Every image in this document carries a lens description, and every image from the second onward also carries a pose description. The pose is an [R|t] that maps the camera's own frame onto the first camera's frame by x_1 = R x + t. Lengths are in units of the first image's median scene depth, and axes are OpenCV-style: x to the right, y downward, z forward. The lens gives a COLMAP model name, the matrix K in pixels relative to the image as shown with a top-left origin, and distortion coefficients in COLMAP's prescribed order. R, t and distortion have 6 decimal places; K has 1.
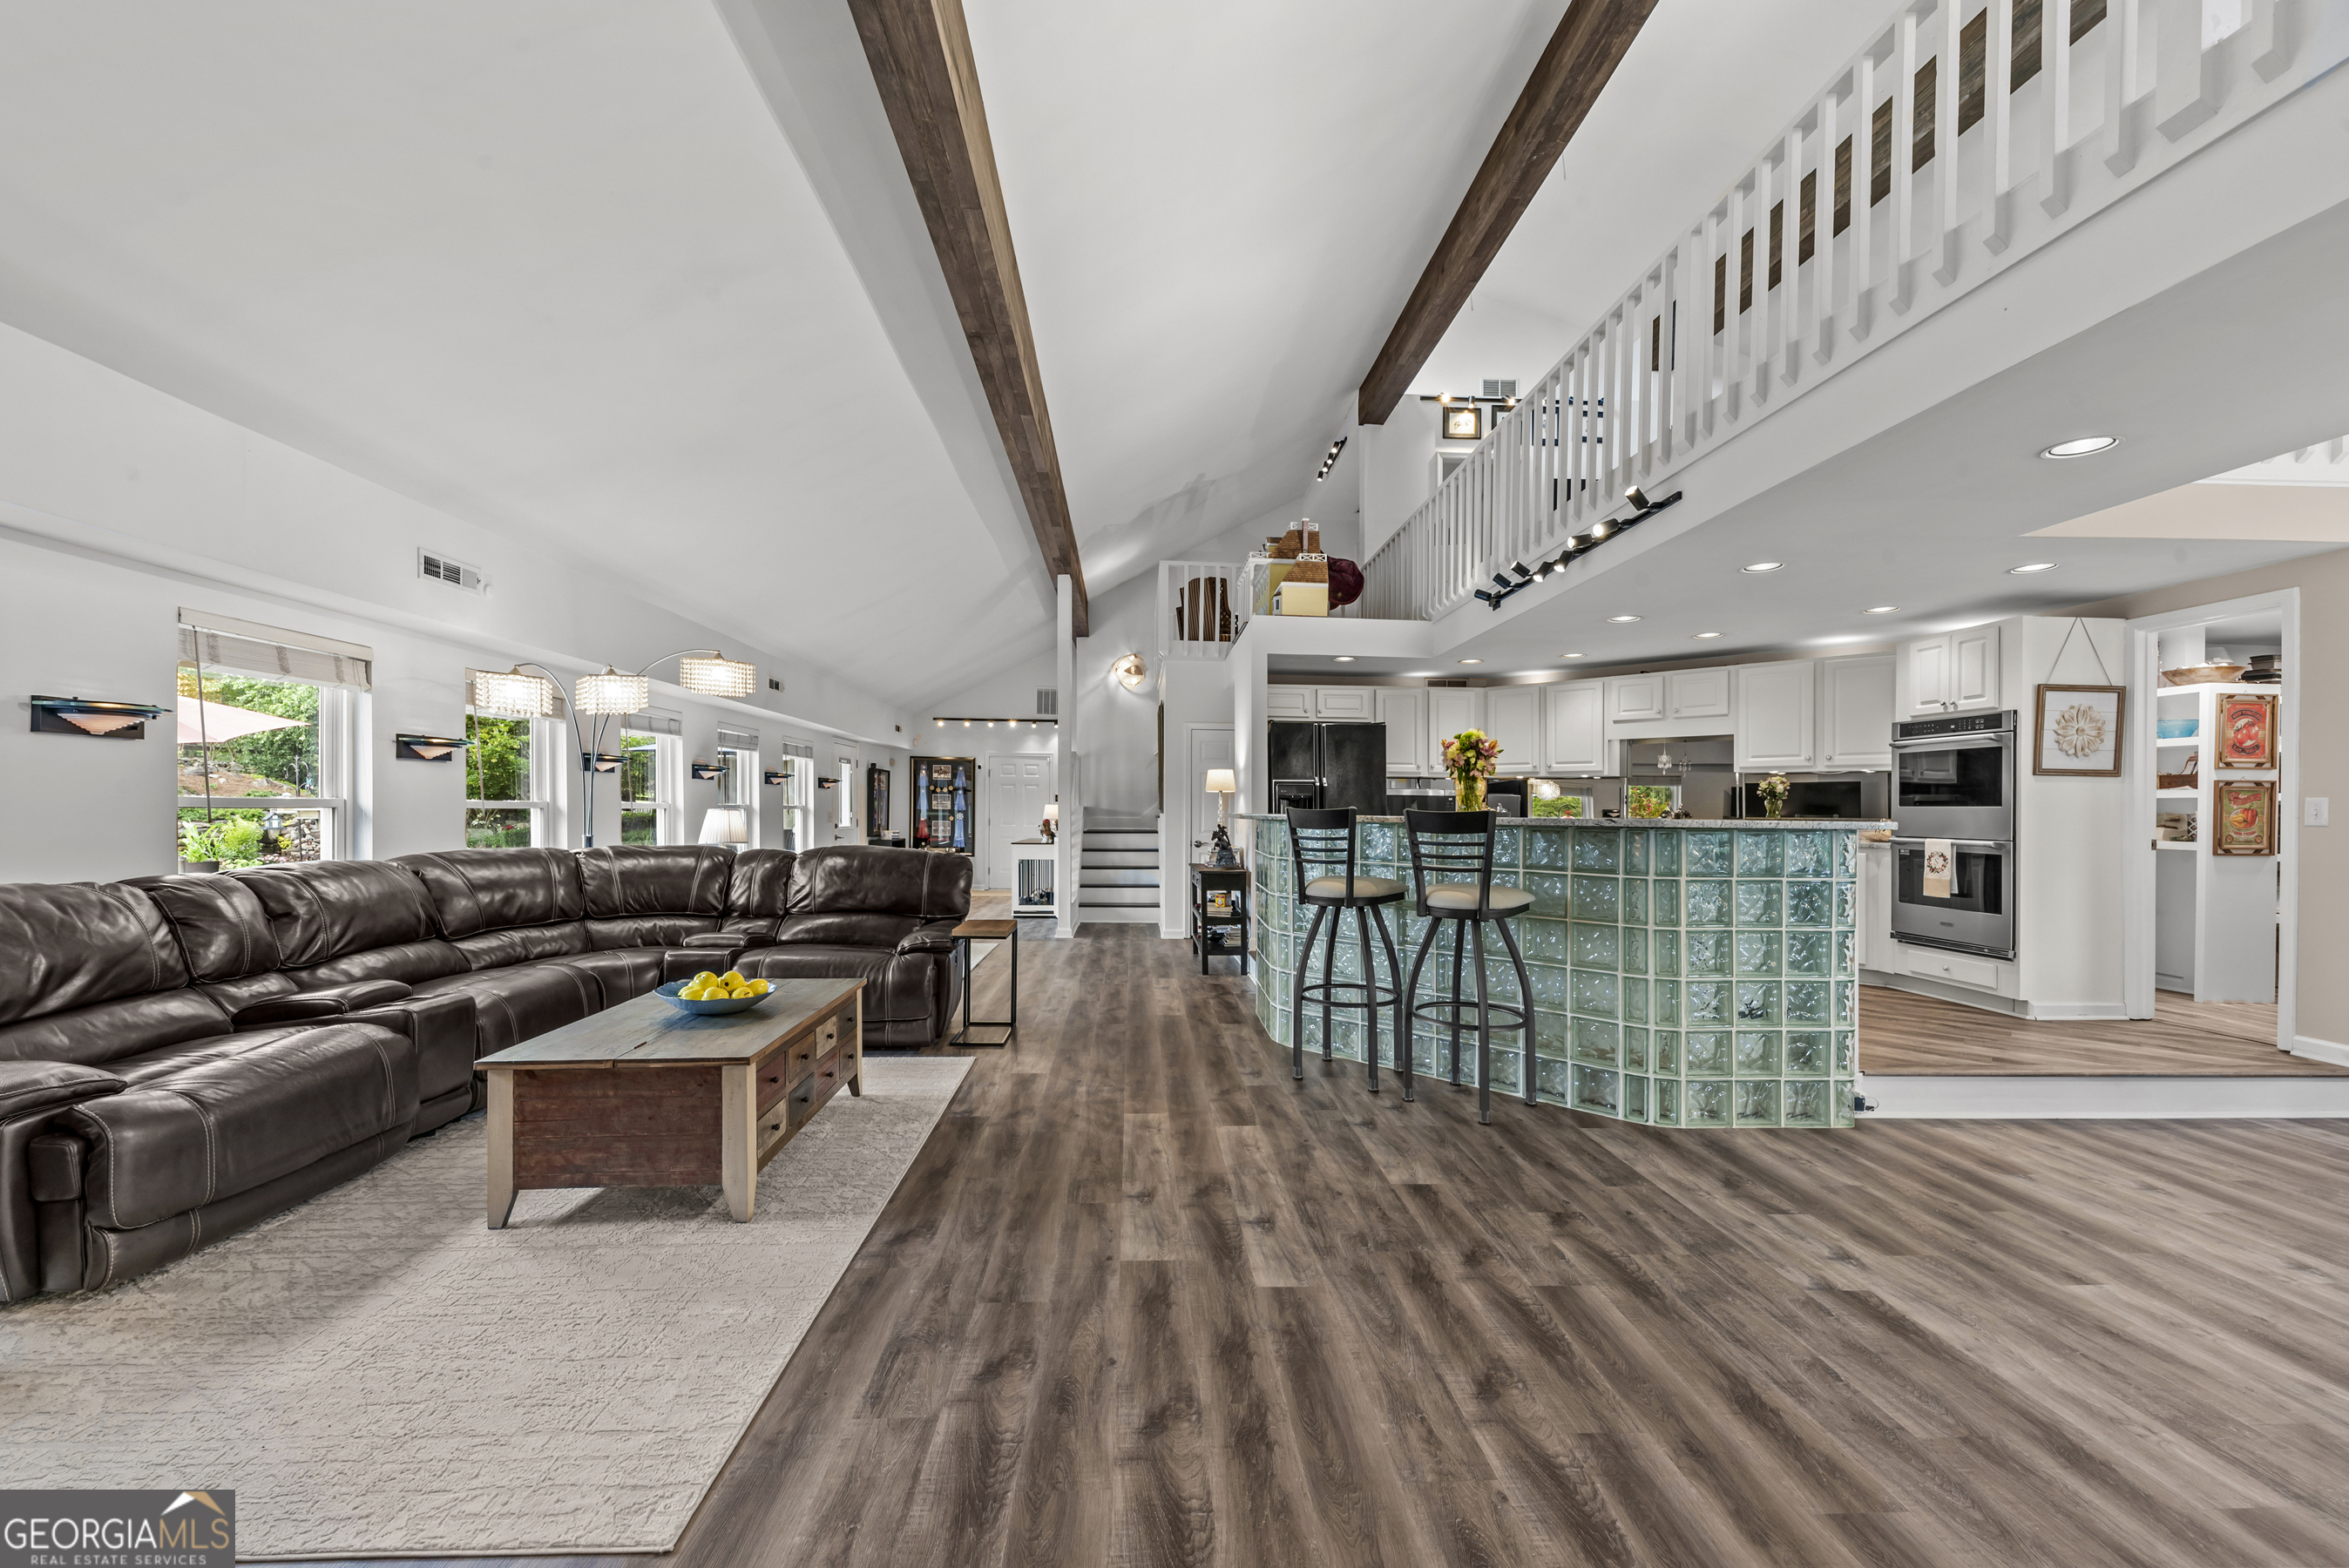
lens RADIAL K [[917.7, 0, 1182.0], [0, 917.7, 825.1], [0, 0, 1]] dist [0.007934, -0.002972]
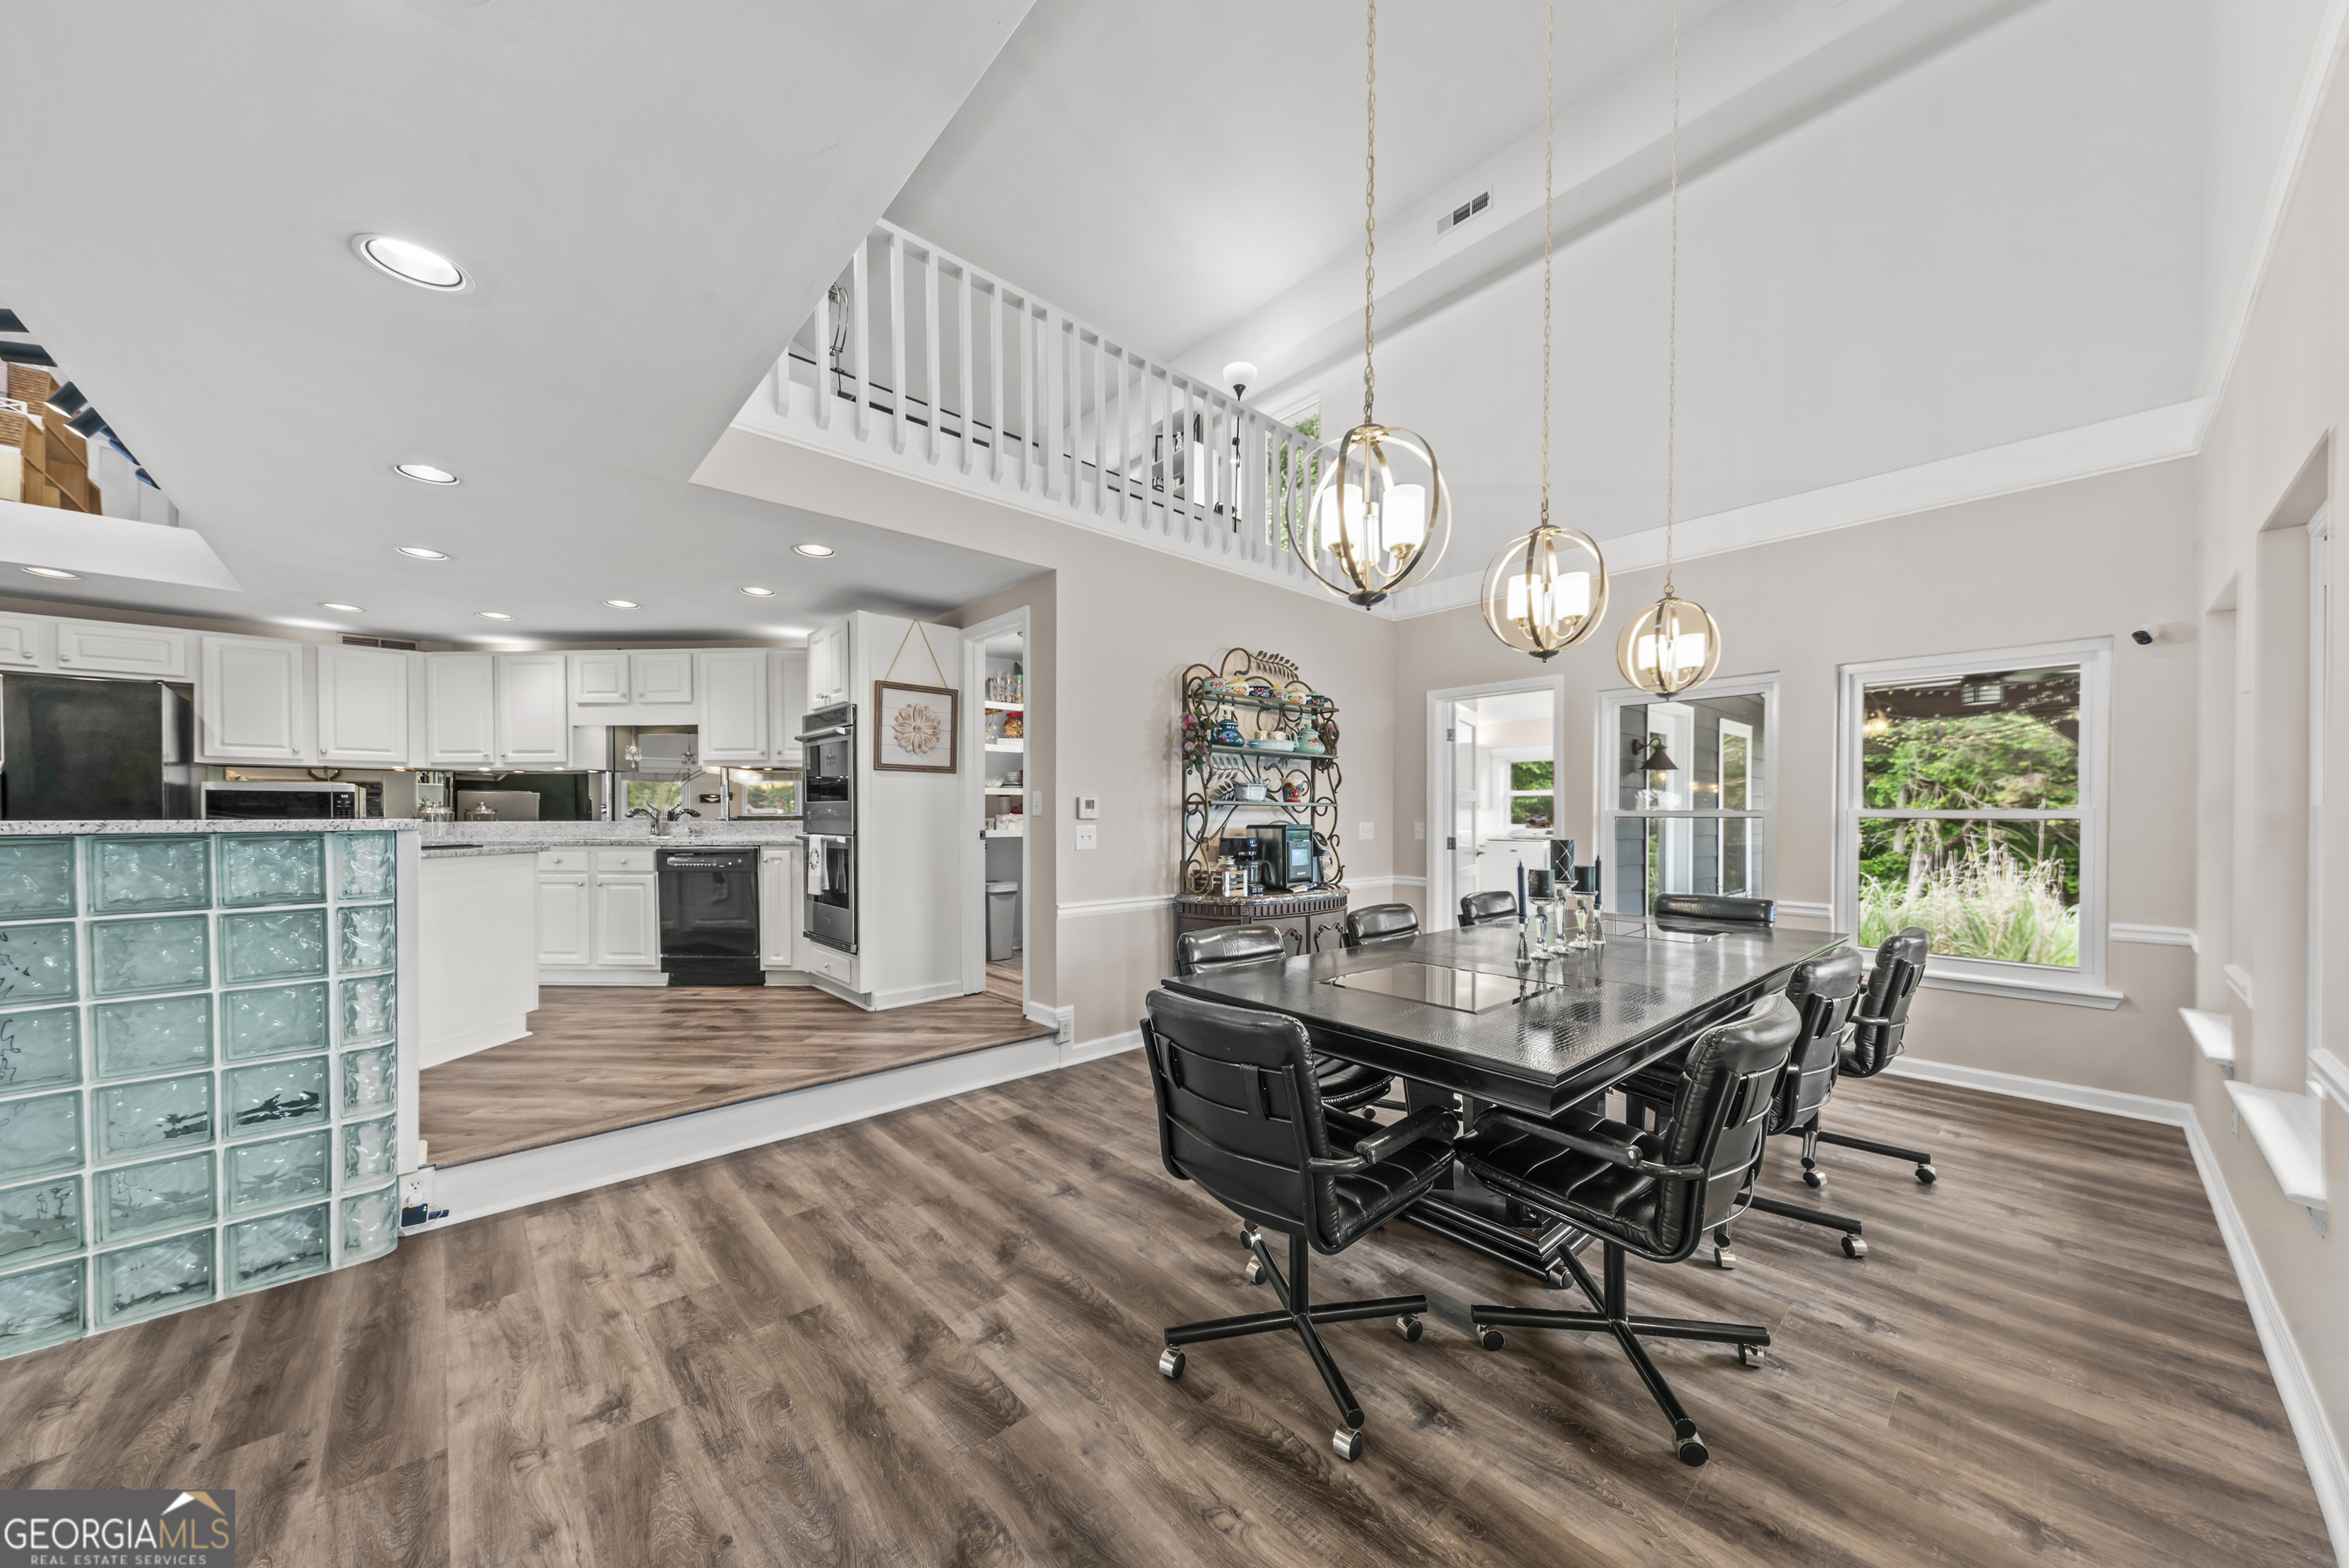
lens RADIAL K [[828.1, 0, 1166.1], [0, 828.1, 813.5], [0, 0, 1]] dist [0.001948, -0.001602]
pose [[0.765841, -0.014030, 0.642877, 0.689589], [0.019316, 0.999813, -0.001191, 0.001641], [-0.642740, 0.013329, 0.765969, 0.110413]]
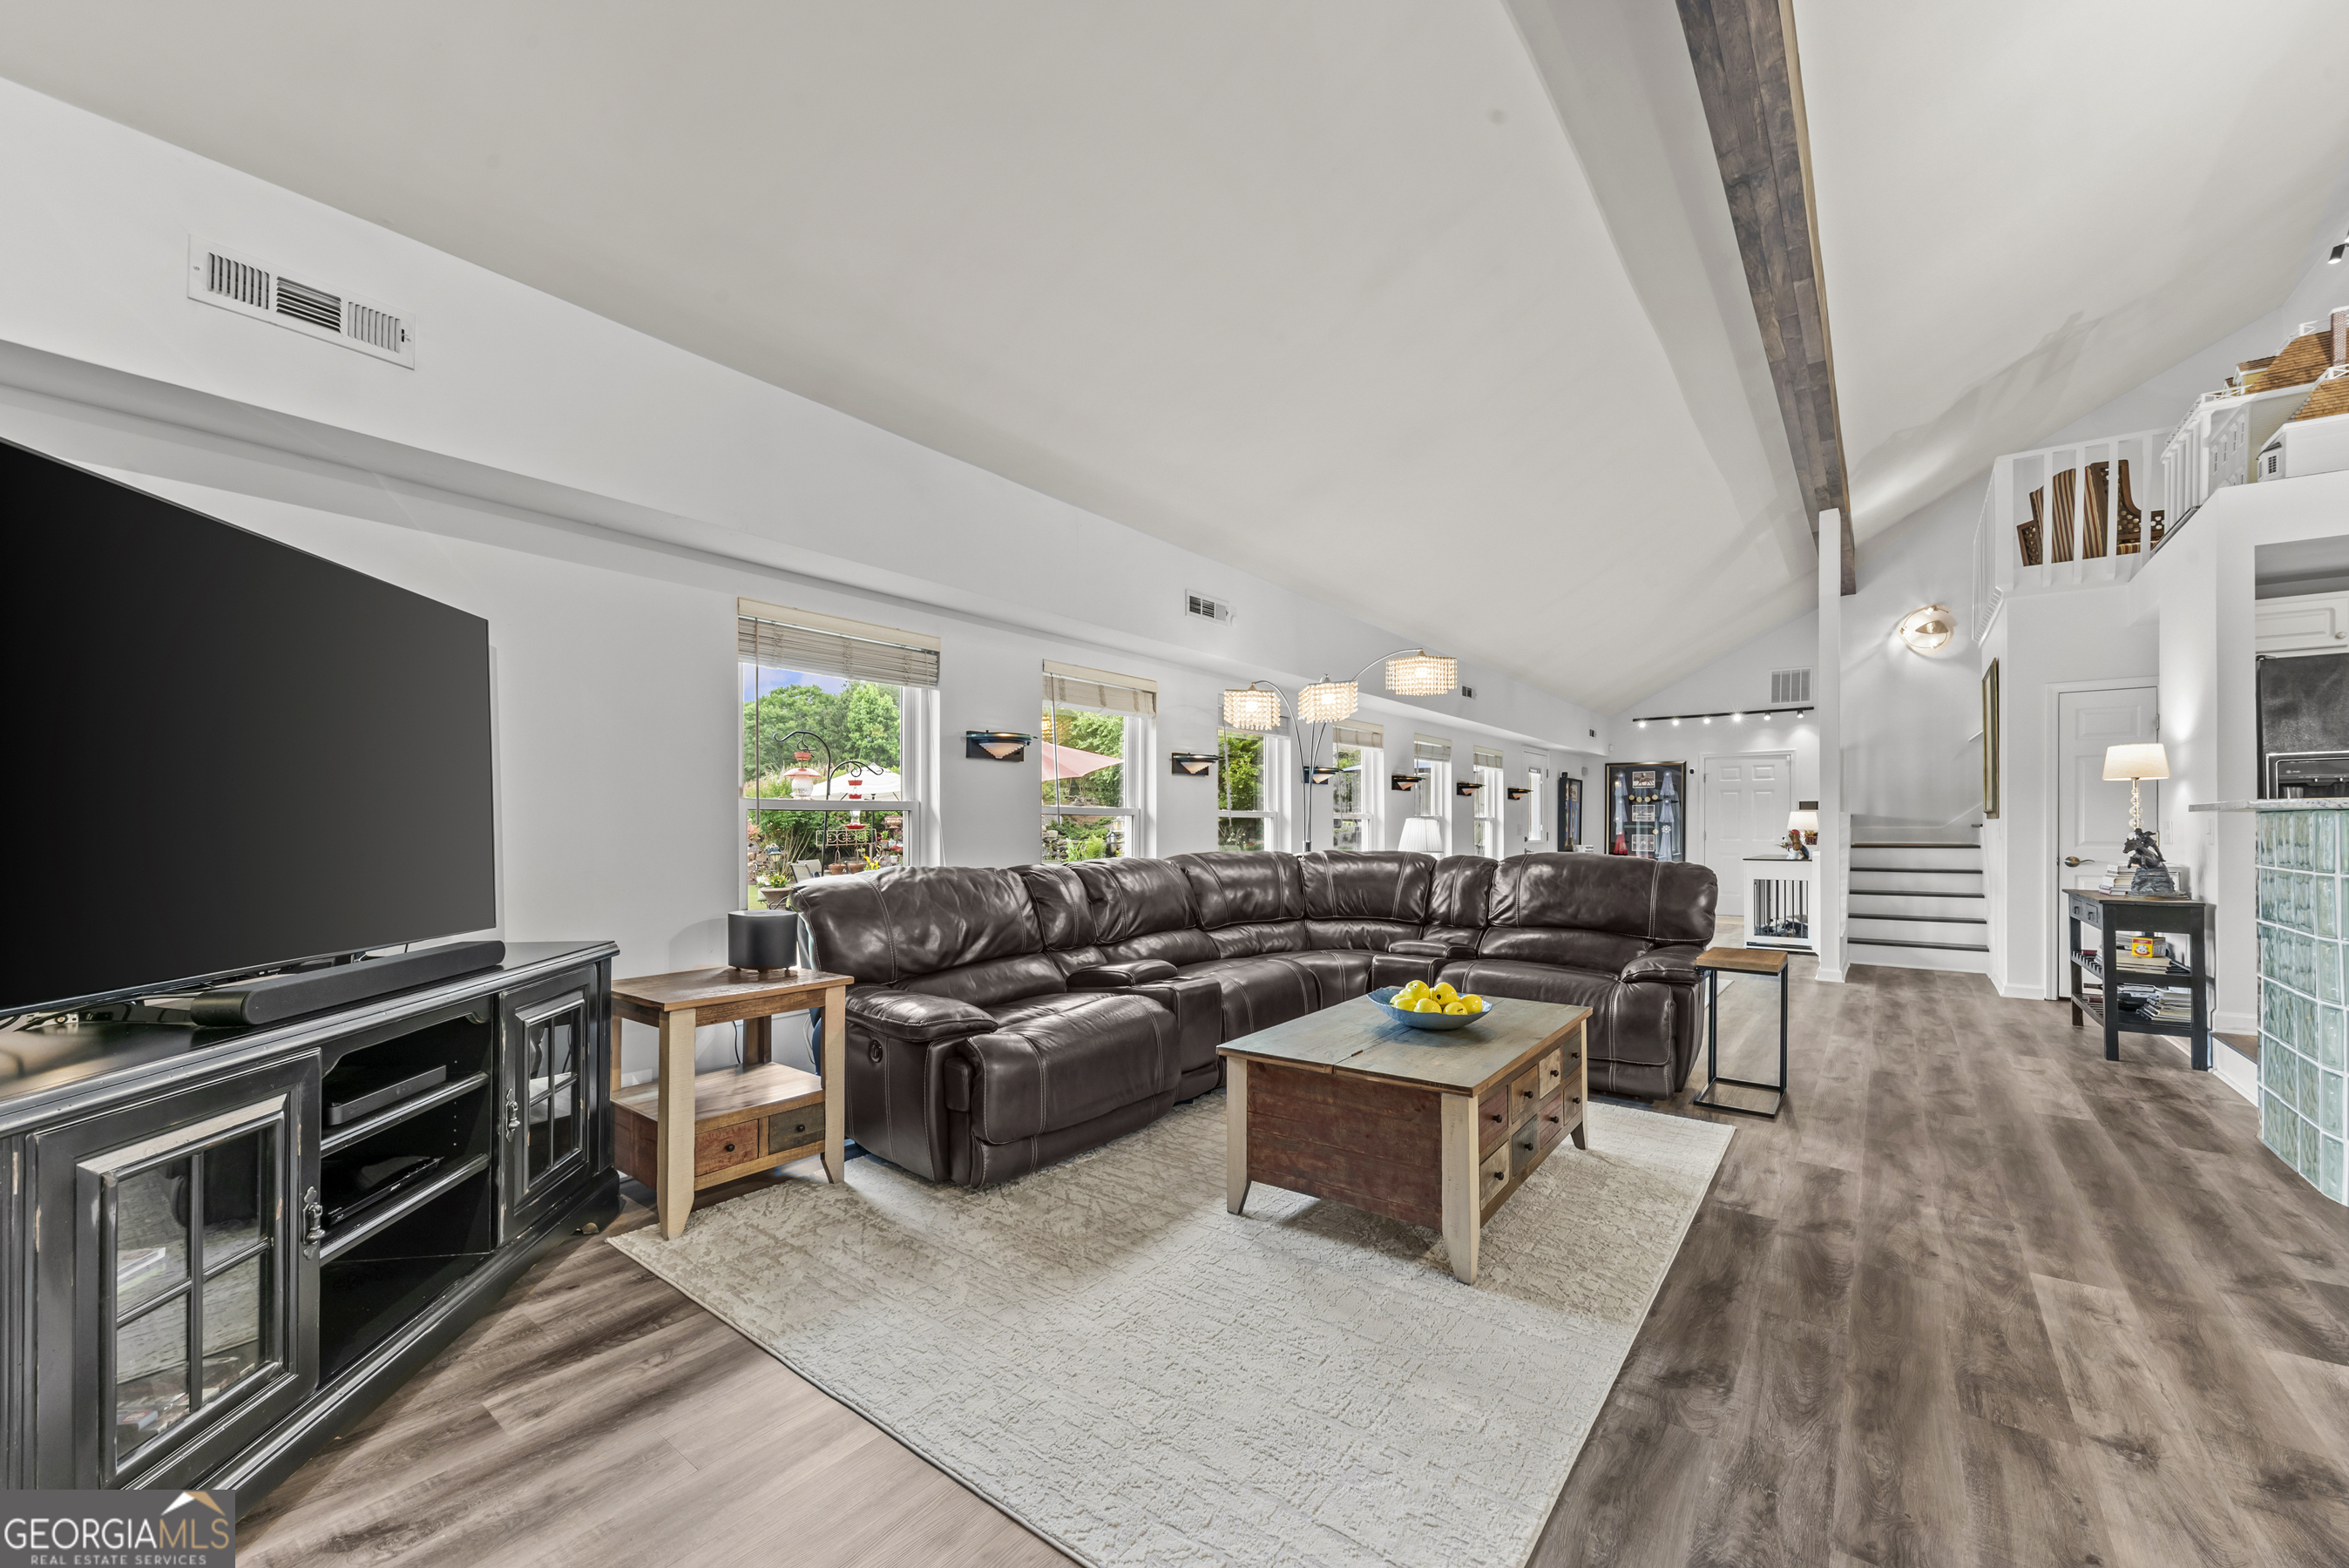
lens RADIAL K [[917.7, 0, 1185.6], [0, 917.7, 829.0], [0, 0, 1]] dist [0.007934, -0.002972]
pose [[0.763054, -0.008013, -0.646286, -0.074121], [-0.003489, 0.999858, -0.016516, 0.017825], [0.646326, 0.014858, 0.762917, 0.109808]]
